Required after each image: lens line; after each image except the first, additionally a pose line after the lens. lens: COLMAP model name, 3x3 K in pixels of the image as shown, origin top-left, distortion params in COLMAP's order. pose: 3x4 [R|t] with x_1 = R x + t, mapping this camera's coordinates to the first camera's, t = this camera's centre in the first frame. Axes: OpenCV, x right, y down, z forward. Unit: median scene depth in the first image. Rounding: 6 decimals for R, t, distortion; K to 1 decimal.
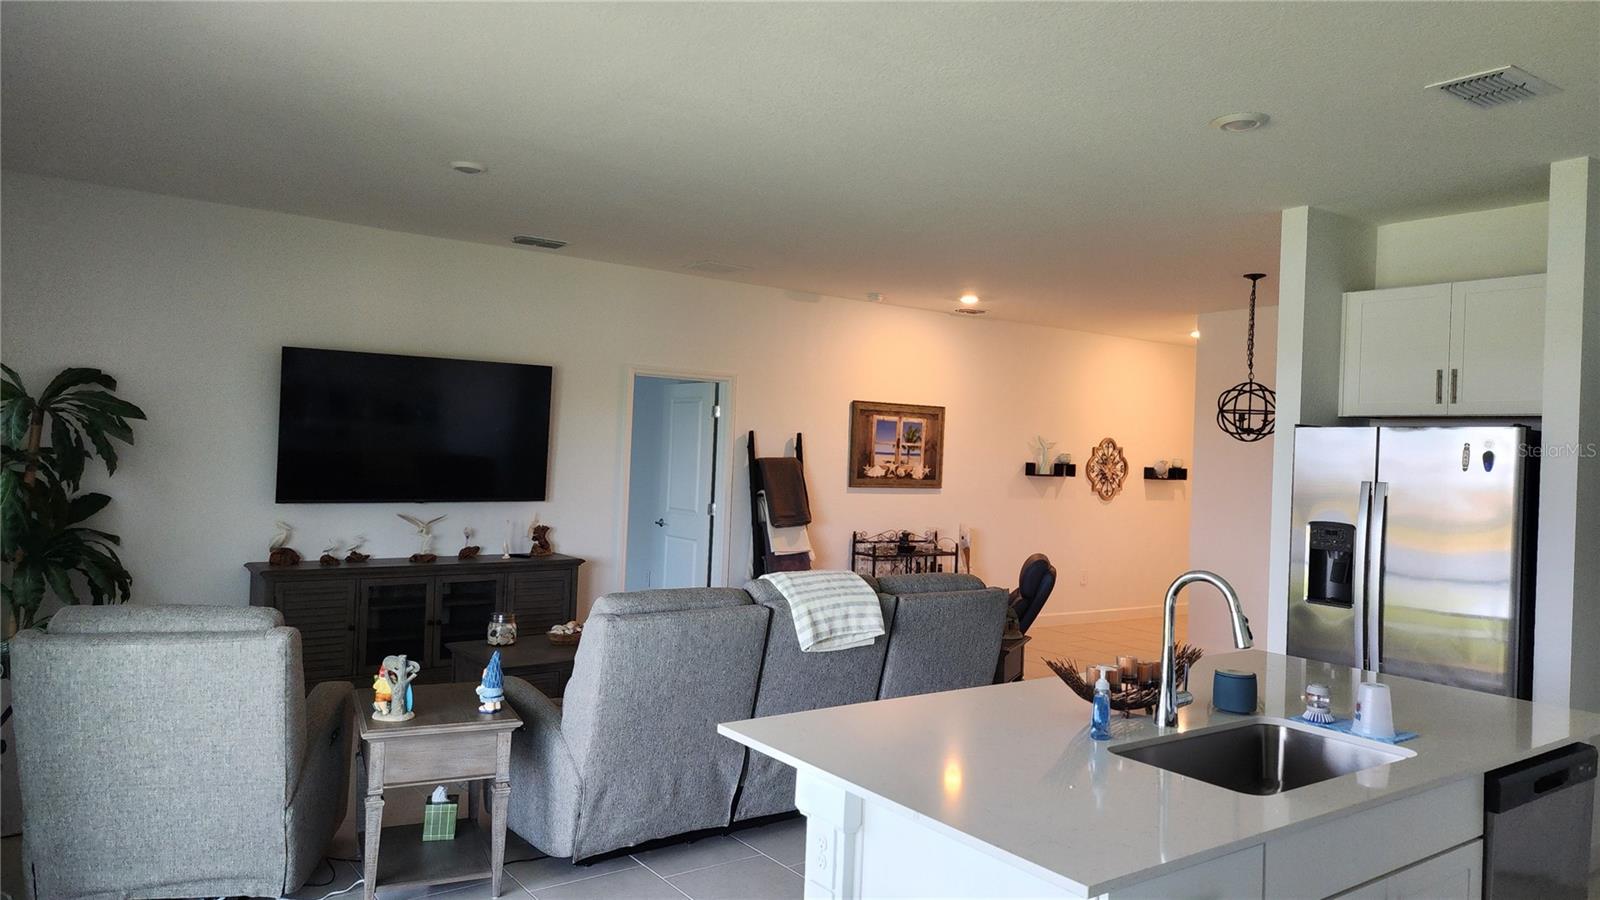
lens RADIAL K [[1070.4, 0, 800.0], [0, 1070.4, 450.0], [0, 0, 1]] dist [0.084530, -0.068335]
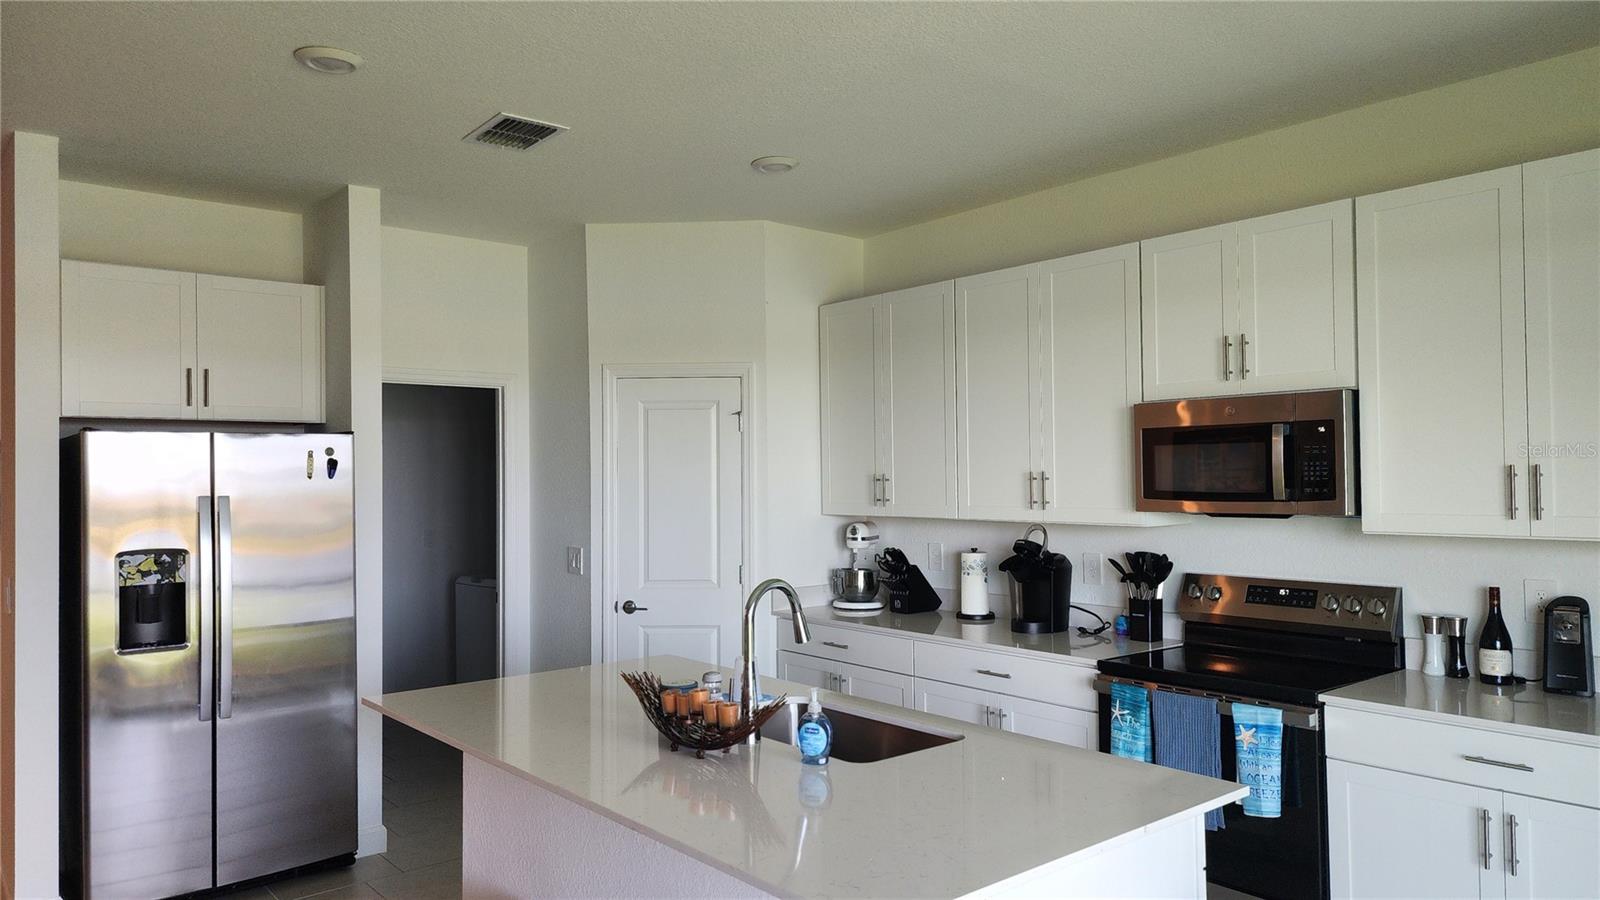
lens RADIAL K [[1076.1, 0, 792.9], [0, 1076.1, 468.1], [0, 0, 1]] dist [0.080688, -0.068533]
pose [[-0.072689, -0.028547, 0.996946, -0.385960], [0.001692, 0.999585, 0.028746, -0.017092], [-0.997353, 0.003776, -0.072611, 0.600931]]
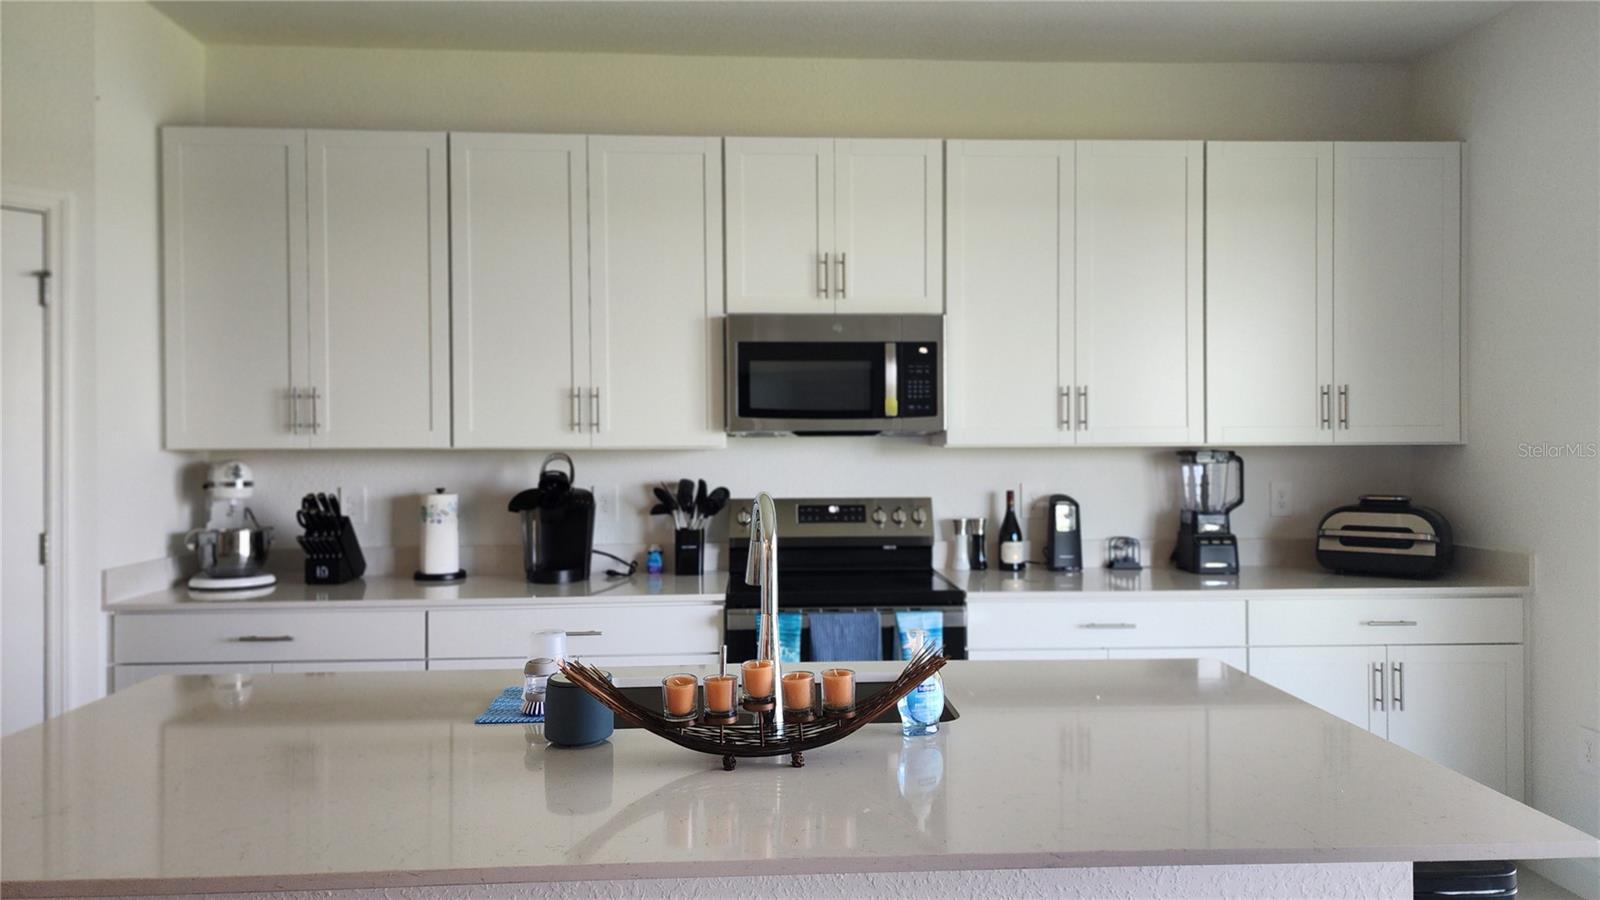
lens RADIAL K [[1070.4, 0, 800.0], [0, 1070.4, 450.0], [0, 0, 1]] dist [0.084530, -0.068335]
pose [[-0.847346, -0.037746, 0.529698, -0.023685], [-0.030650, 0.999284, 0.022177, 0.034978], [-0.530156, 0.002556, -0.847896, 0.891266]]
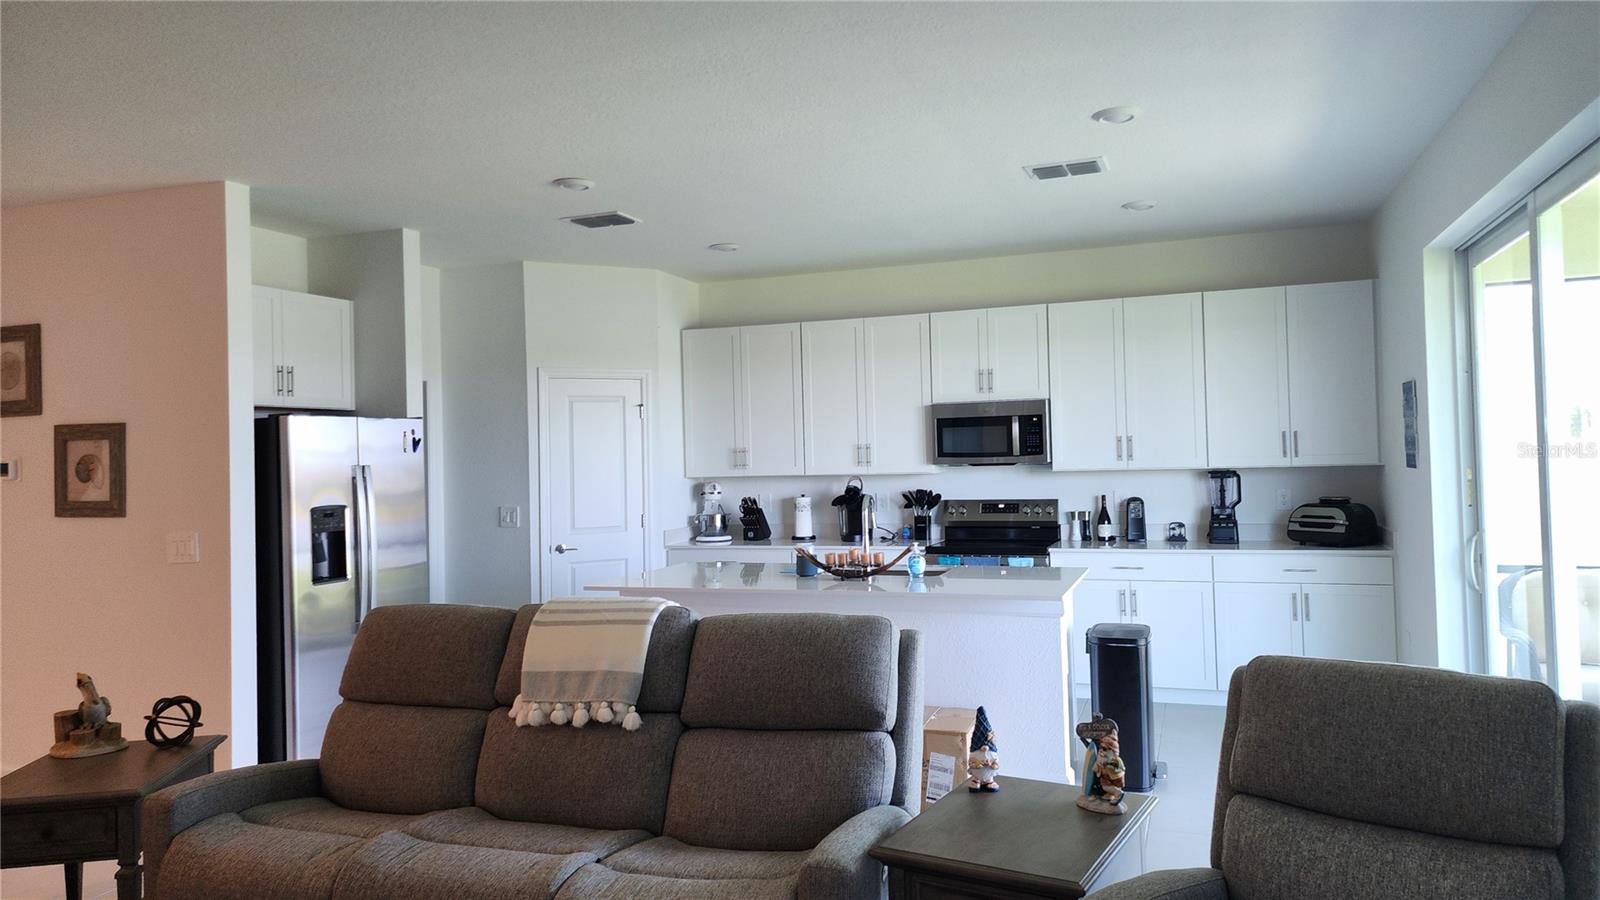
lens RADIAL K [[1070.4, 0, 800.0], [0, 1070.4, 450.0], [0, 0, 1]] dist [0.084530, -0.068335]
pose [[-0.558833, -0.018551, 0.829072, -0.688487], [-0.000245, 0.999753, 0.022205, -0.012248], [-0.829280, 0.012206, -0.558700, 1.243936]]
